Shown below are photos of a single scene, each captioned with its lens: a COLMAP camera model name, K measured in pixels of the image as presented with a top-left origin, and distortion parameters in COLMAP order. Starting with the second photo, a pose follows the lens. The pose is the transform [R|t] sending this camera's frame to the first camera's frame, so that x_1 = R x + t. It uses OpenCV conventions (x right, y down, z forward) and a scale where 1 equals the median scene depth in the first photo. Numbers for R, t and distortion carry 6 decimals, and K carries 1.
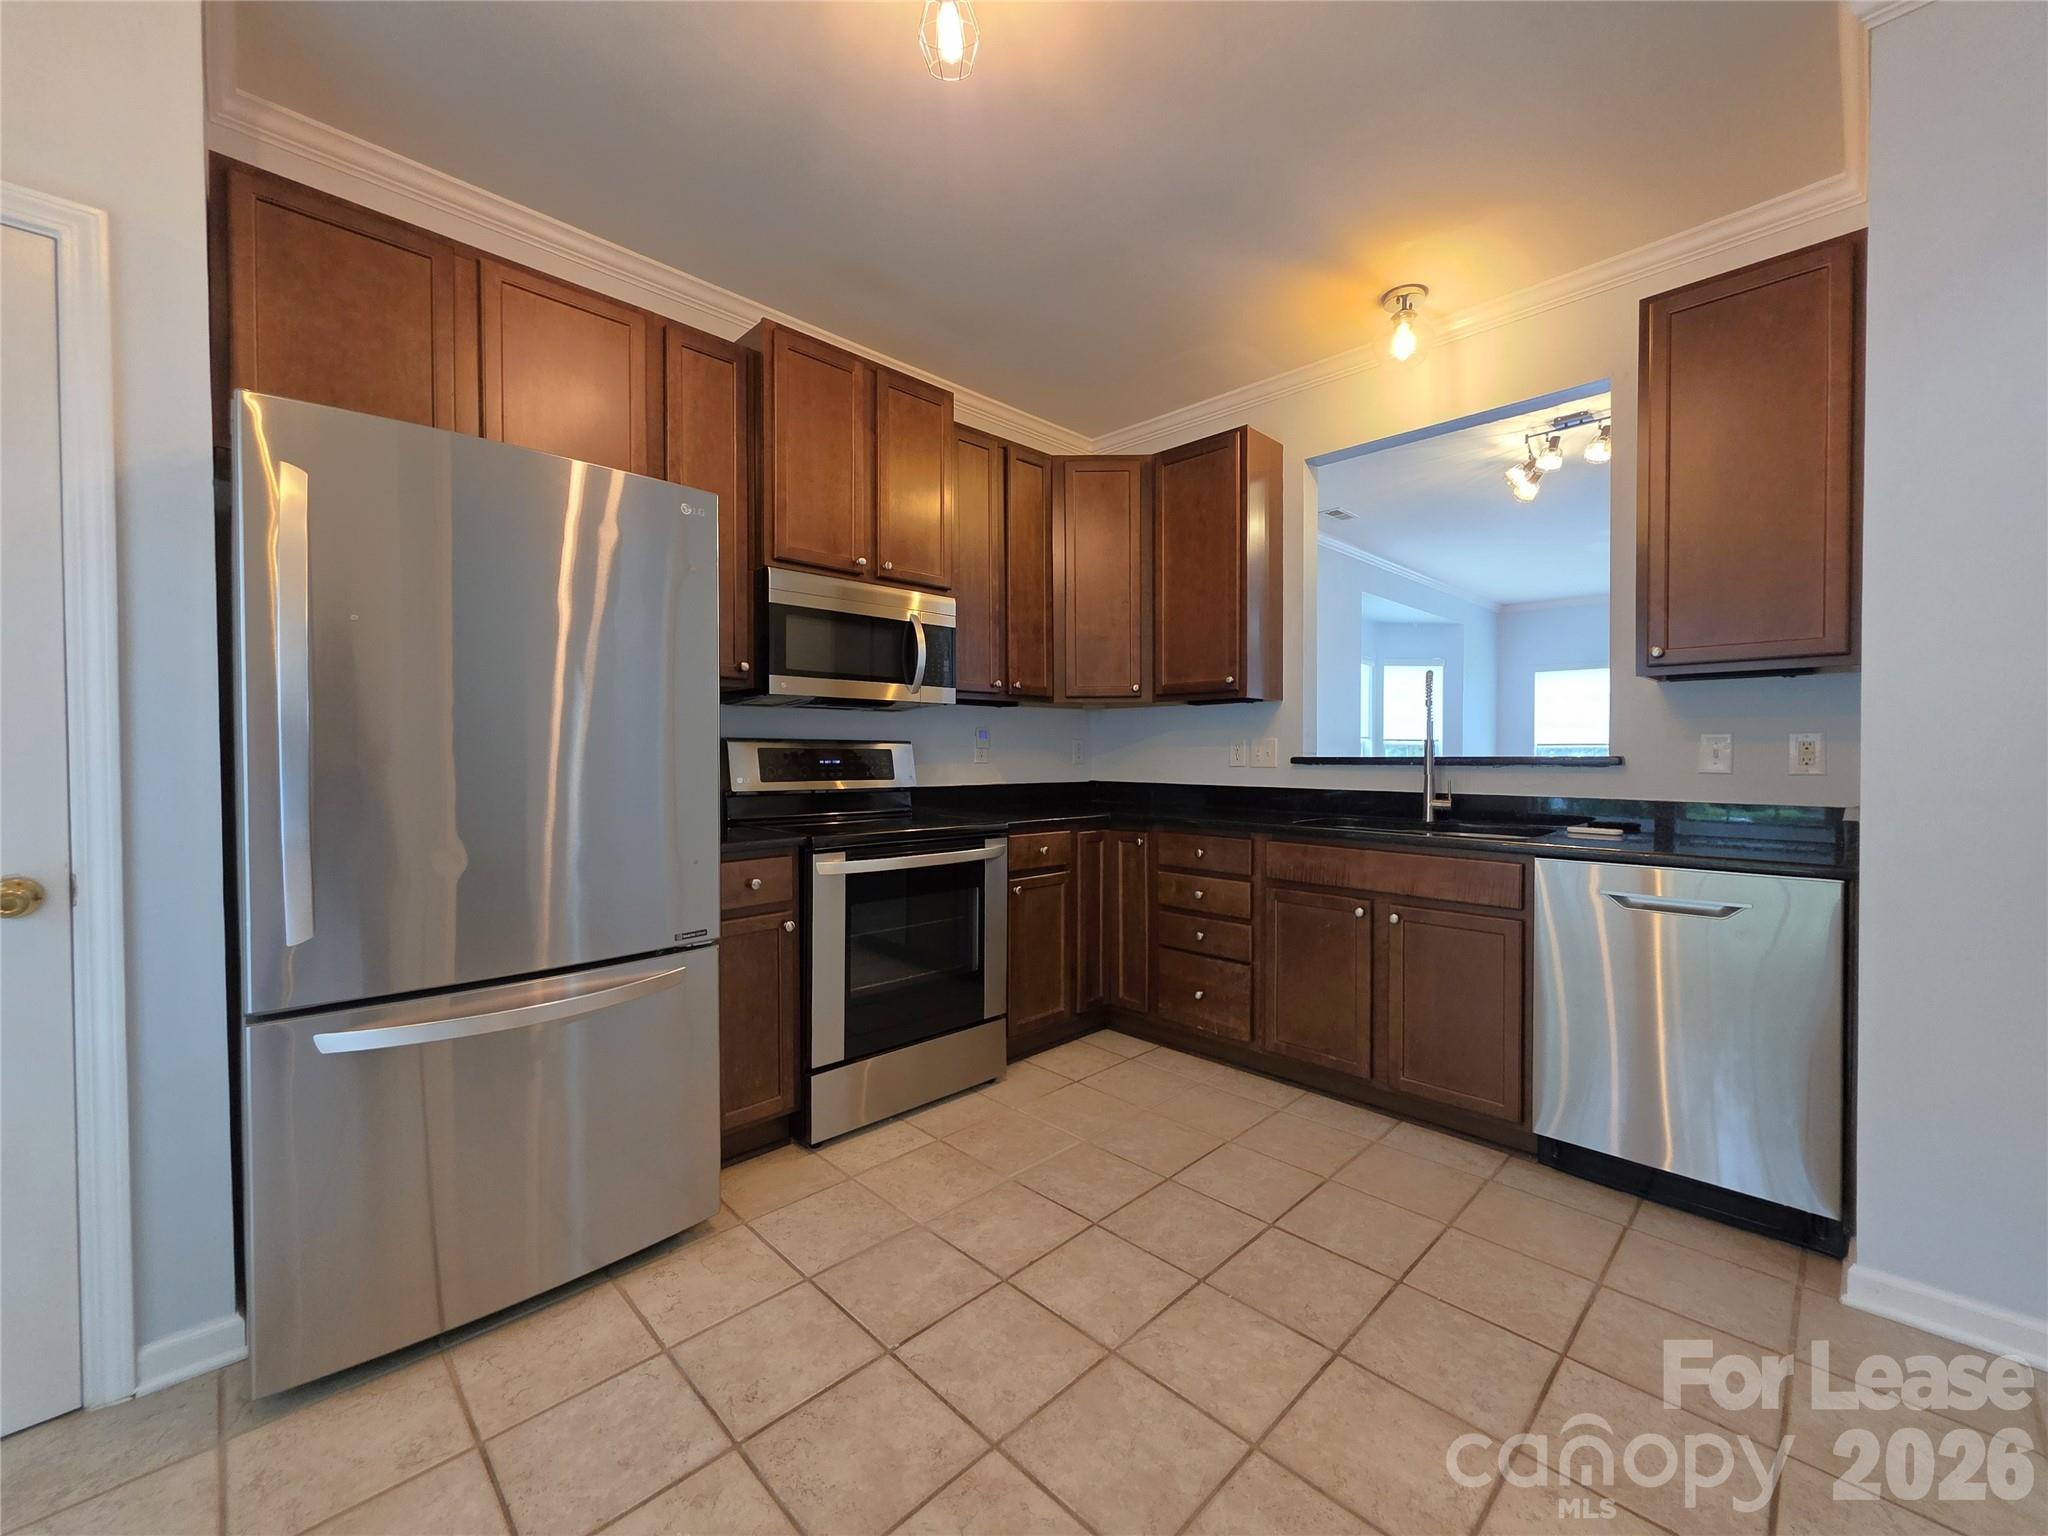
lens RADIAL K [[822.2, 0, 1023.7], [0, 822.2, 766.7], [0, 0, 1]] dist [-0.000873, -0.000233]
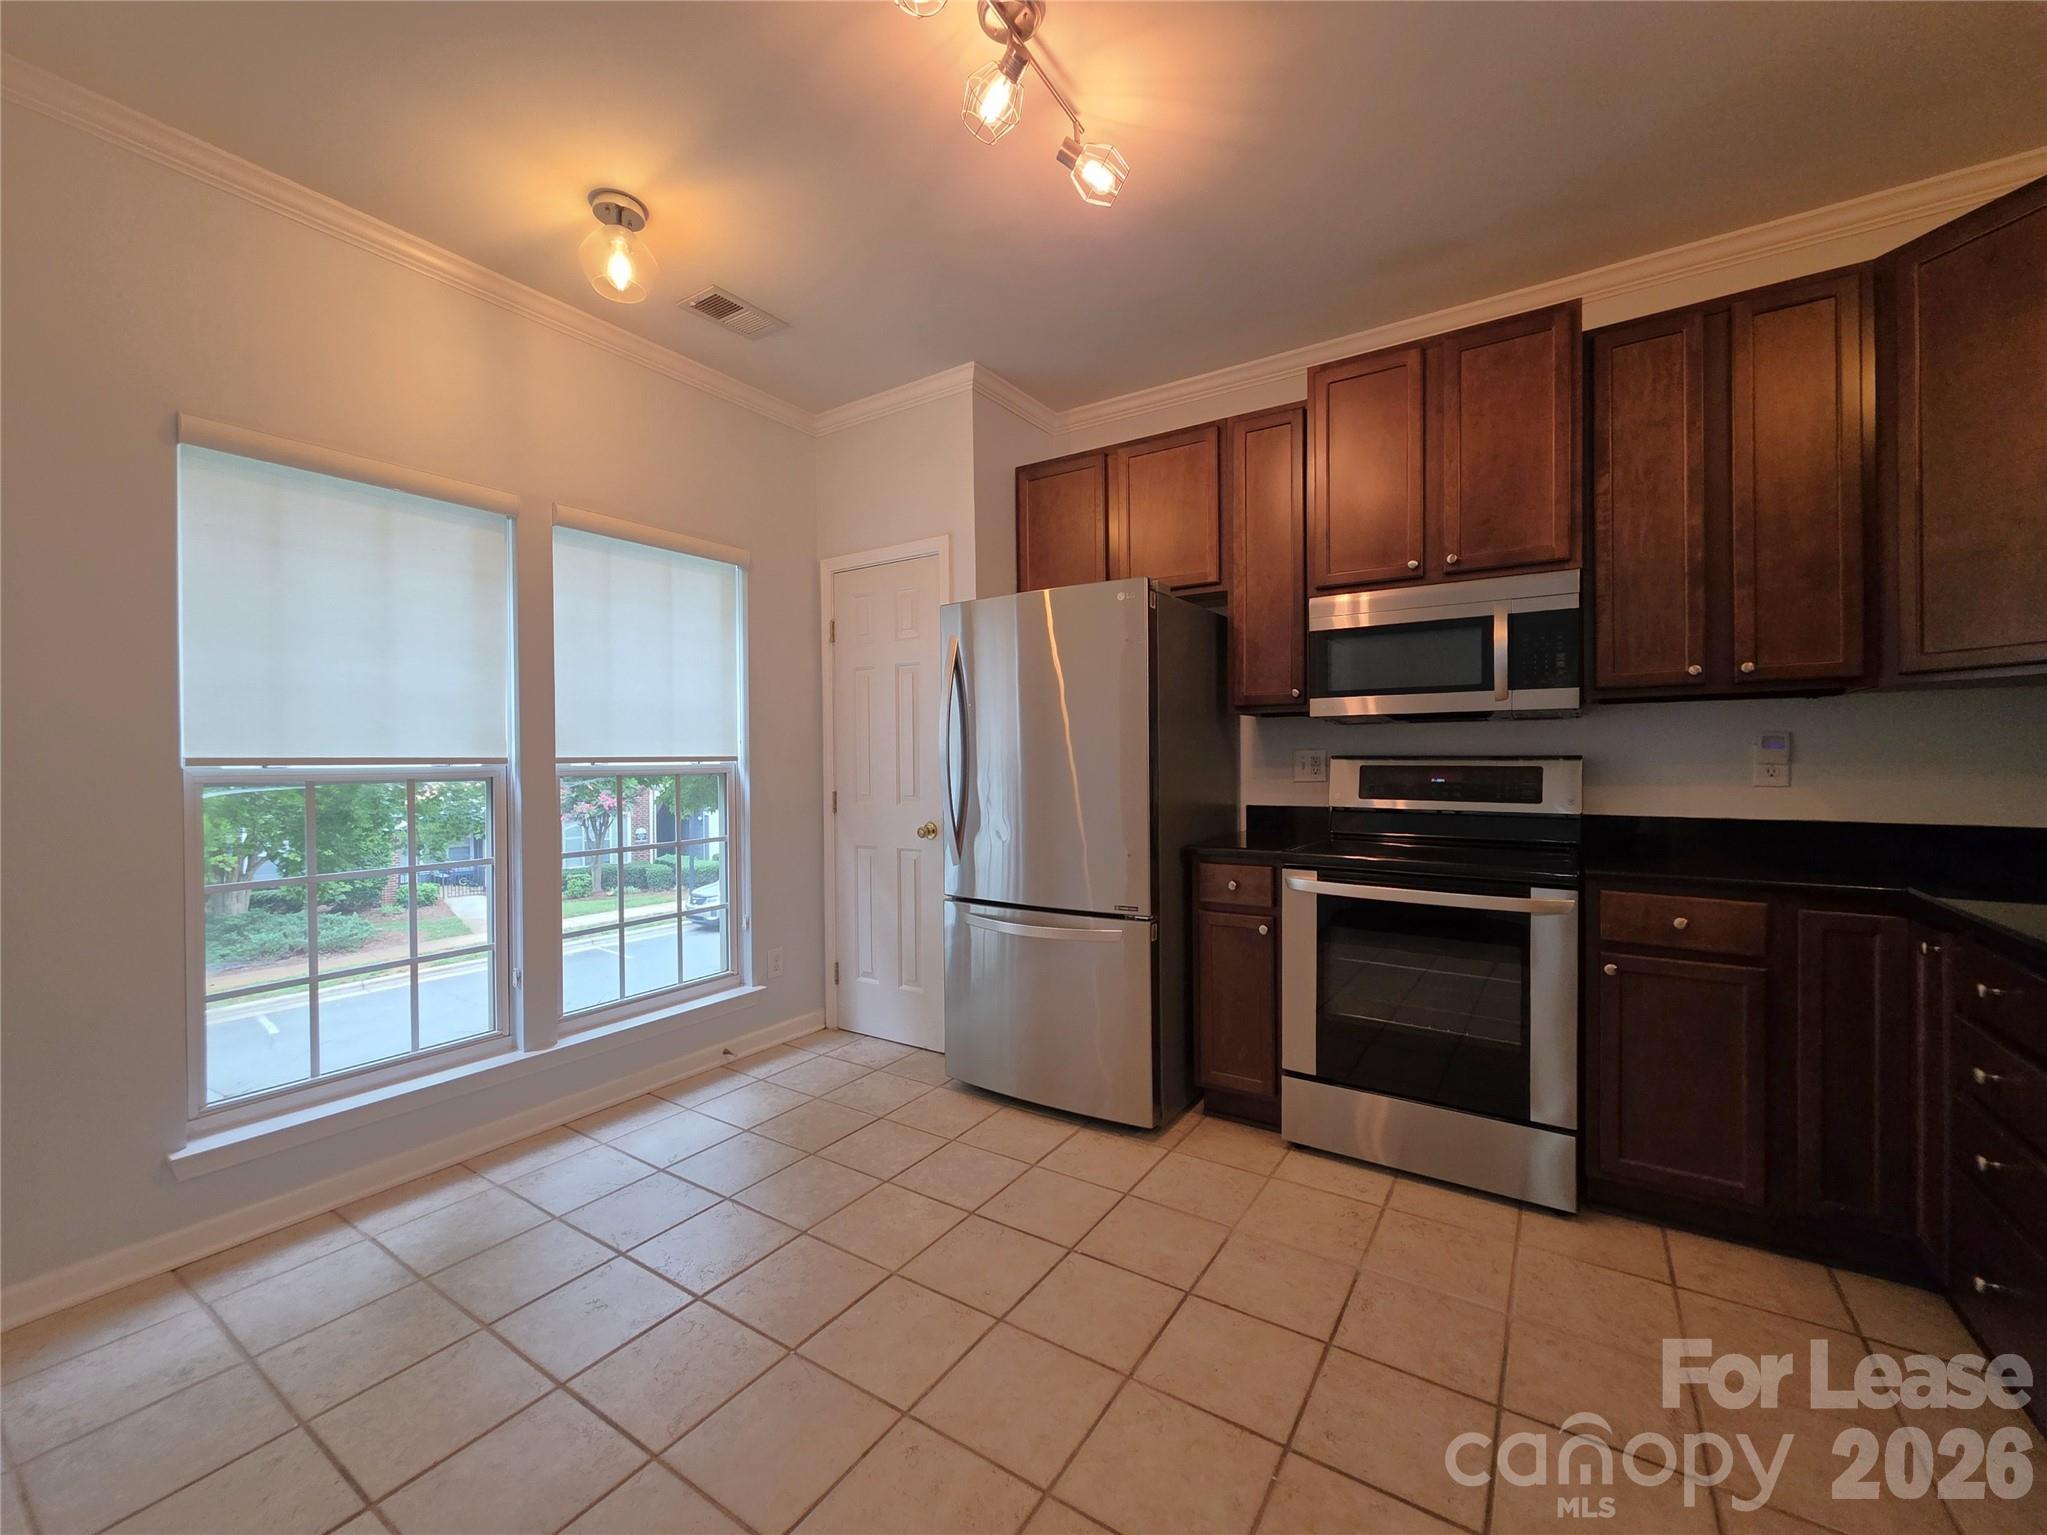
lens RADIAL K [[821.8, 0, 1015.7], [0, 821.8, 769.9], [0, 0, 1]] dist [-0.000873, -0.000233]
pose [[0.205790, 0.011772, -0.978525, 0.692945], [-0.007758, 0.999916, 0.010398, -0.028652], [0.978565, 0.005452, 0.205864, 0.426582]]
